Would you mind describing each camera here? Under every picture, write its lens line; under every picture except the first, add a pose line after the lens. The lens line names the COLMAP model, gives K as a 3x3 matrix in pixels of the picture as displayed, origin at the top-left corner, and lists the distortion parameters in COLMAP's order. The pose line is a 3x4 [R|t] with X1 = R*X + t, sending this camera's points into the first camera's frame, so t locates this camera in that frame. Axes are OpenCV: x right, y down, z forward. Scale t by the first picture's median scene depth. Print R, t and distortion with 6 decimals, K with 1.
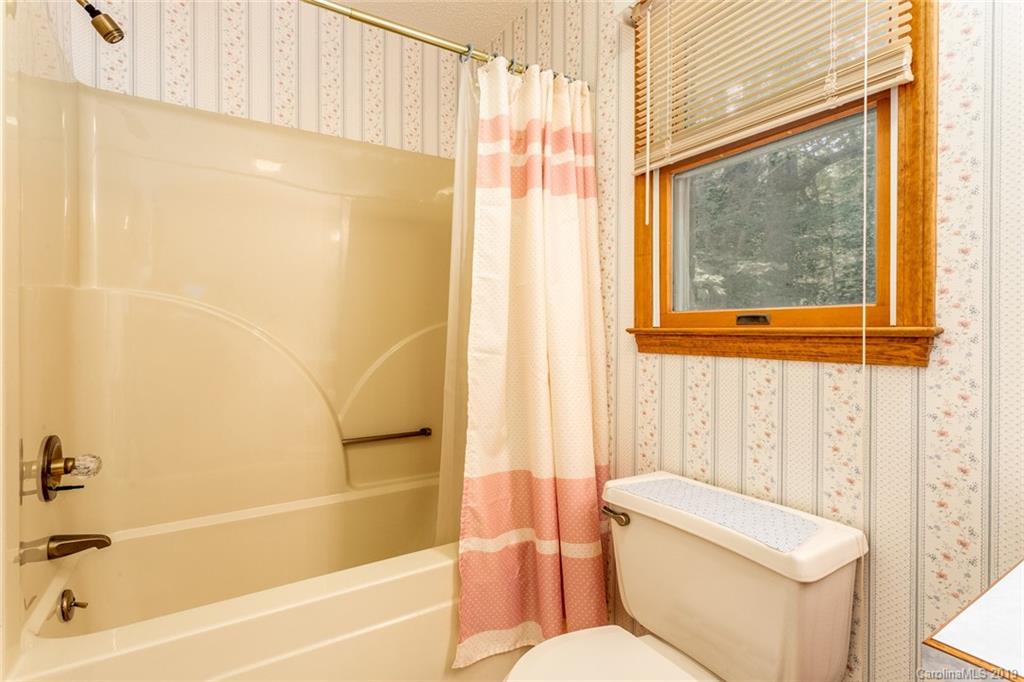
lens RADIAL K [[486.6, 0, 512.1], [0, 486.6, 335.1], [0, 0, 1]] dist [0.001768, 0.001085]
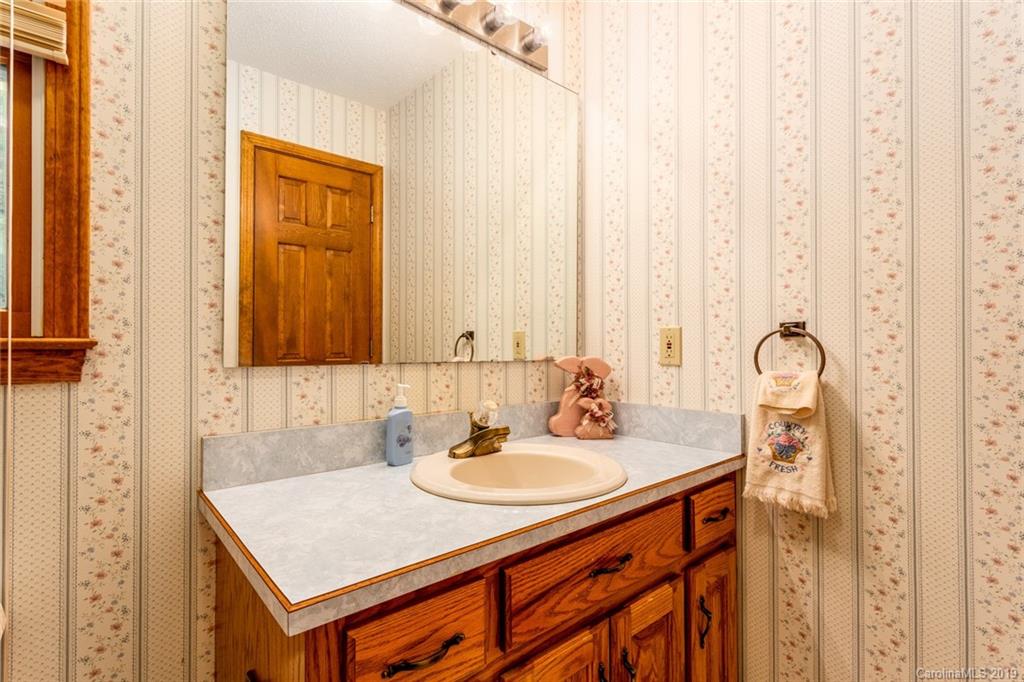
lens RADIAL K [[486.6, 0, 513.2], [0, 486.6, 340.9], [0, 0, 1]] dist [0.001768, 0.001085]
pose [[-0.127339, 0.004243, 0.991850, -0.176045], [0.011760, 0.999927, -0.002768, 0.000314], [-0.991789, 0.011311, -0.127380, 0.302081]]
